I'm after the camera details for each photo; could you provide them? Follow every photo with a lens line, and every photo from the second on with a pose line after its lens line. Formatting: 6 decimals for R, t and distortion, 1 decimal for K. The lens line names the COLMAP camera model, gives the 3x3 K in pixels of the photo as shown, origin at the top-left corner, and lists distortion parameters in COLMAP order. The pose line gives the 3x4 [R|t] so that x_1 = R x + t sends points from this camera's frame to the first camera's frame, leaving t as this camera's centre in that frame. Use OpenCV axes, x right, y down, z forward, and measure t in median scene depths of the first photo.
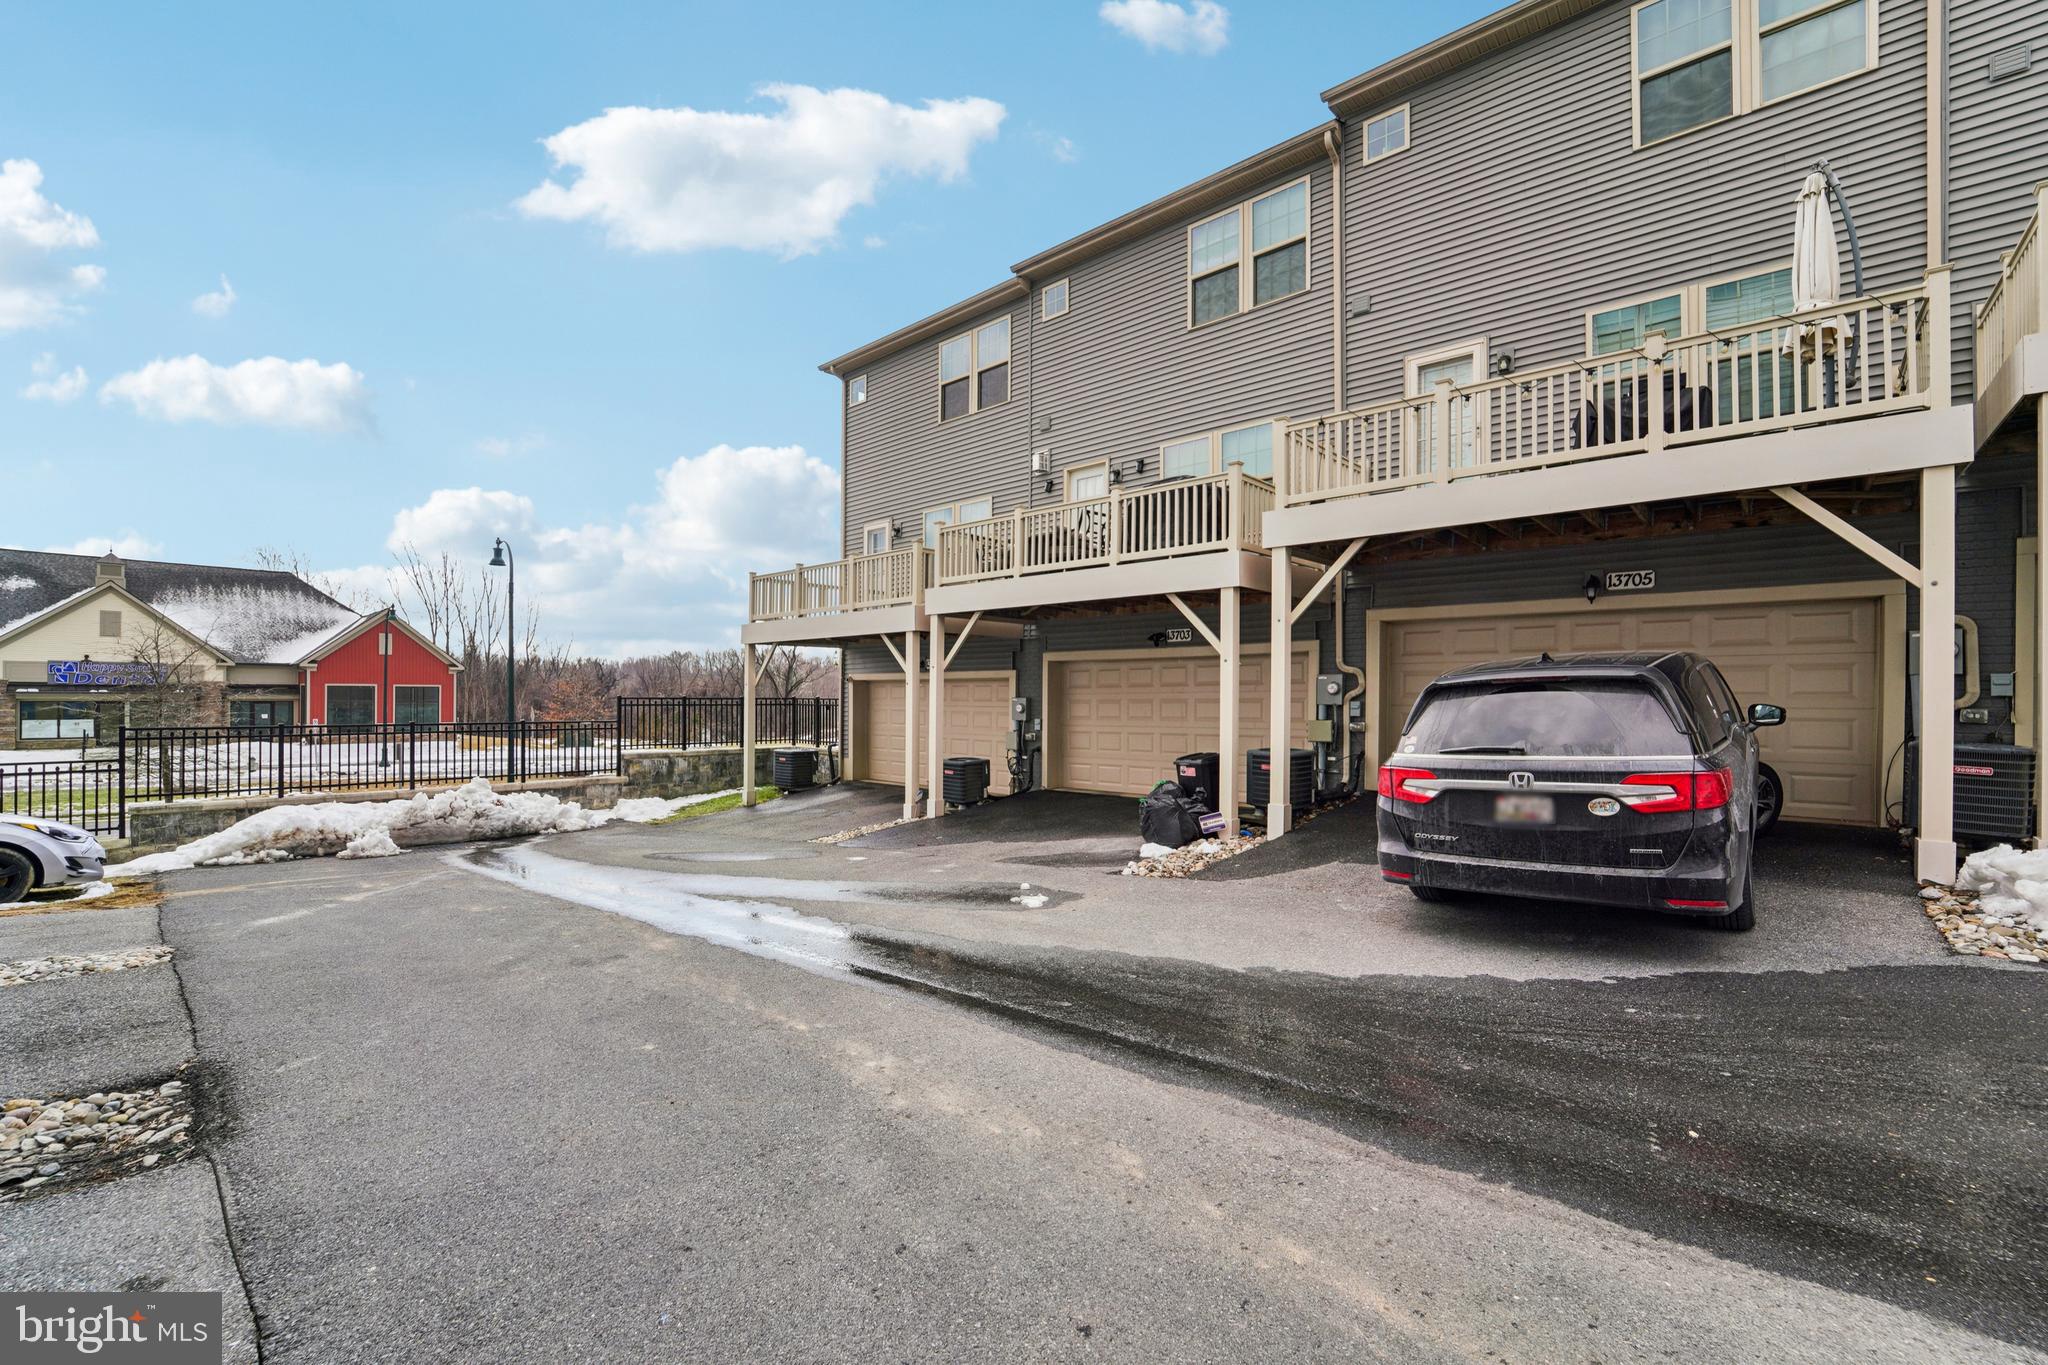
lens RADIAL K [[831.8, 0, 998.6], [0, 831.8, 700.8], [0, 0, 1]] dist [-0.021226, -0.000976]
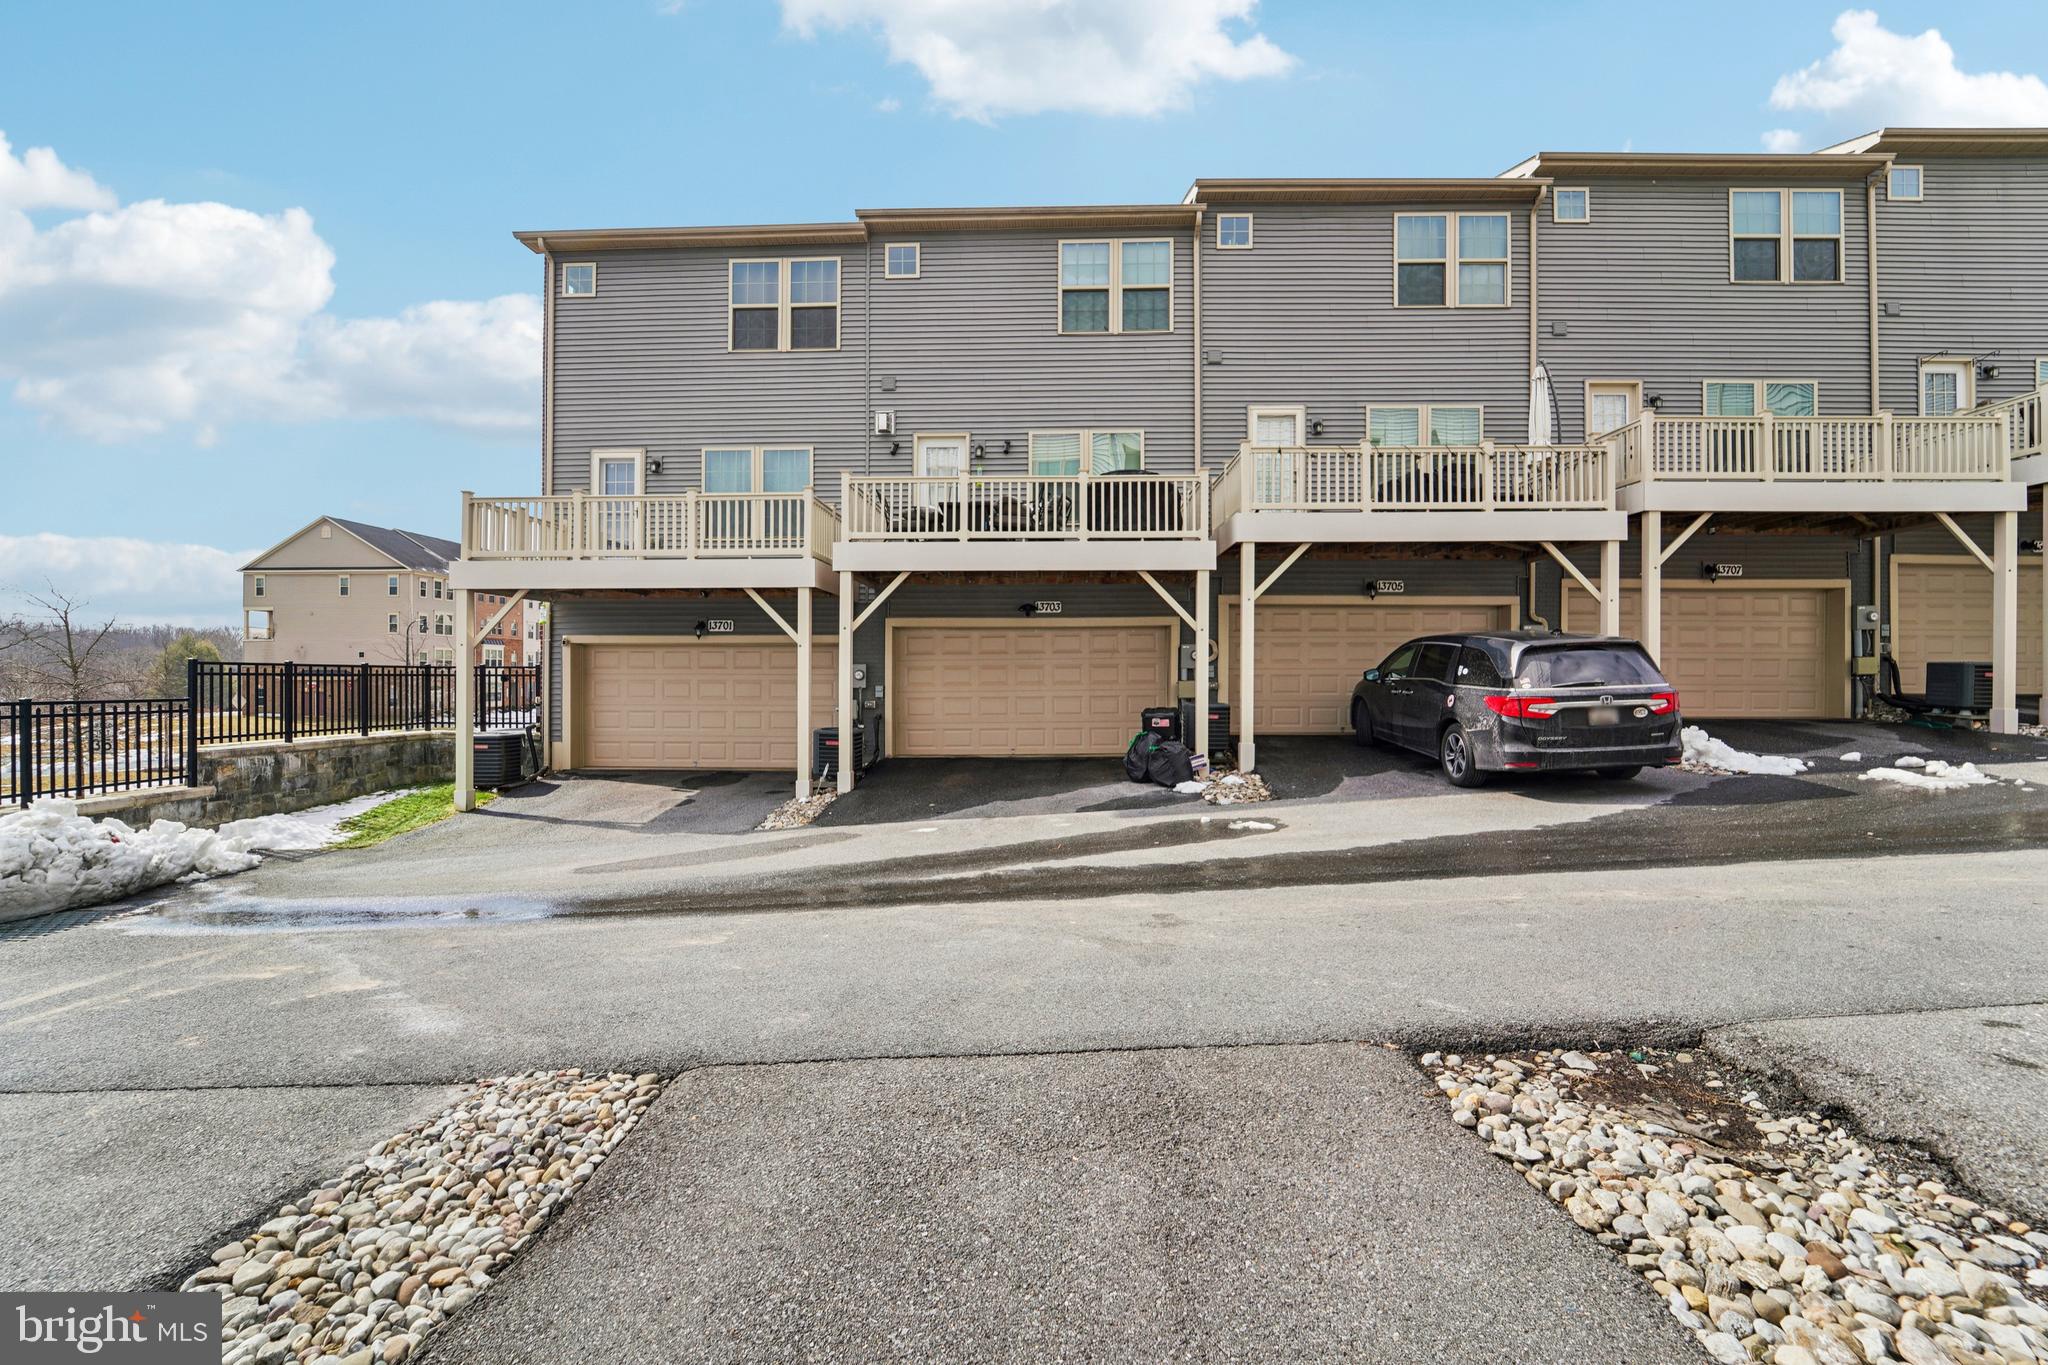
lens RADIAL K [[831.8, 0, 1035.1], [0, 831.8, 691.1], [0, 0, 1]] dist [-0.021226, -0.000976]
pose [[0.765631, -0.013353, 0.643141, -0.509482], [0.004662, 0.999873, 0.015209, 0.016076], [-0.643263, -0.008646, 0.765596, 0.158040]]
